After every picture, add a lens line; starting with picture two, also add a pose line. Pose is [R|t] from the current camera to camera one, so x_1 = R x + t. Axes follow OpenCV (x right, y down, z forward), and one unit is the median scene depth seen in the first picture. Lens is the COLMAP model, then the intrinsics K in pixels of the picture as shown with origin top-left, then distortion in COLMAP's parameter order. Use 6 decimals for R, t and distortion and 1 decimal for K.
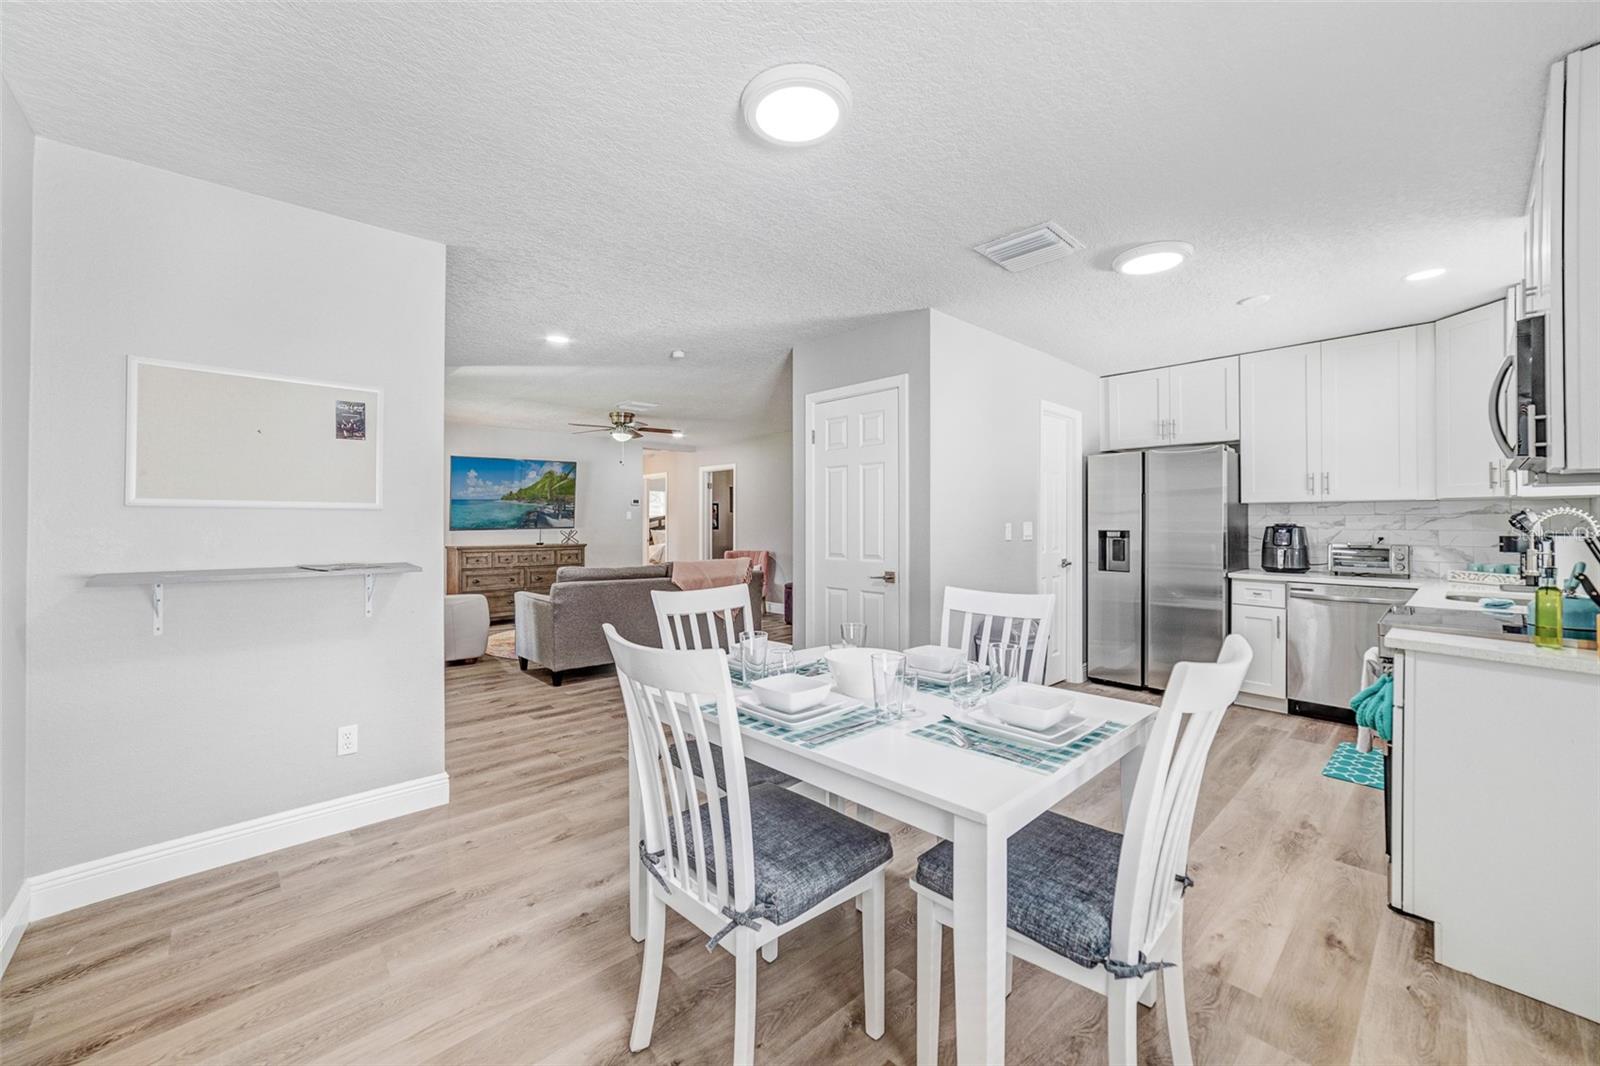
lens RADIAL K [[621.7, 0, 802.3], [0, 621.7, 524.1], [0, 0, 1]] dist [-0.015272, -0.000026]
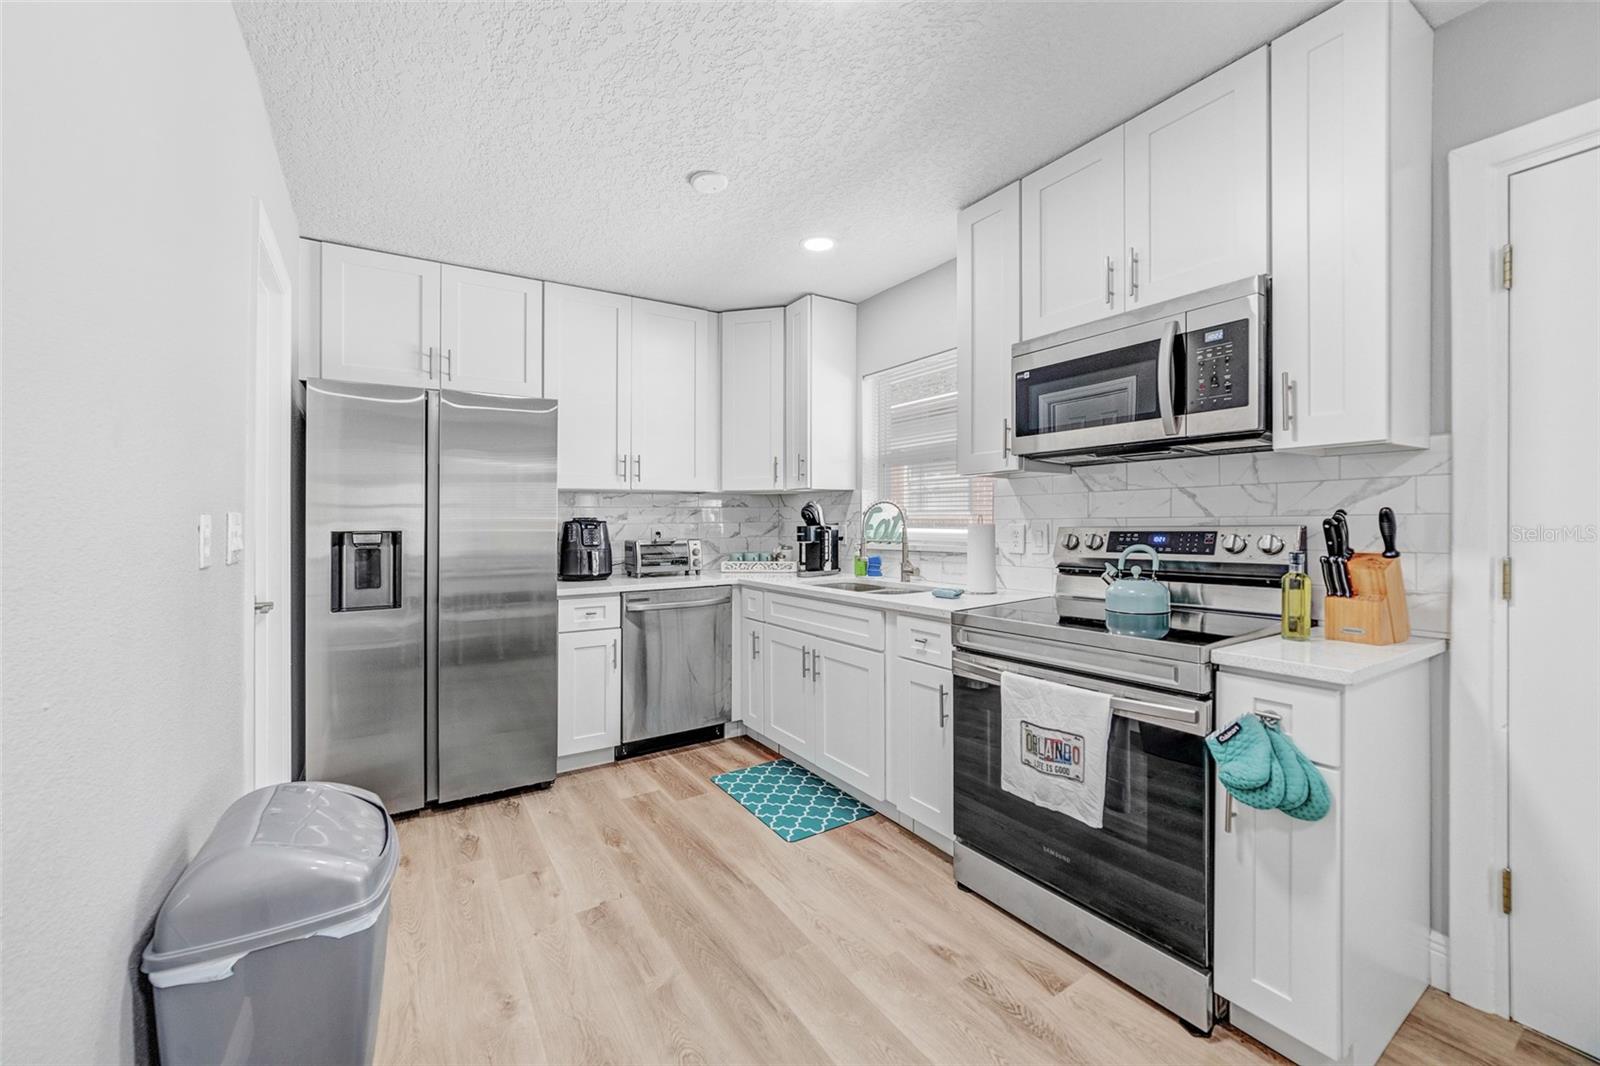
lens RADIAL K [[621.7, 0, 805.9], [0, 621.7, 522.2], [0, 0, 1]] dist [-0.015272, -0.000026]
pose [[0.192265, -0.006338, 0.981323, 0.071193], [0.006216, 0.999967, 0.005241, 0.003081], [-0.981323, 0.005092, 0.192298, 0.598421]]
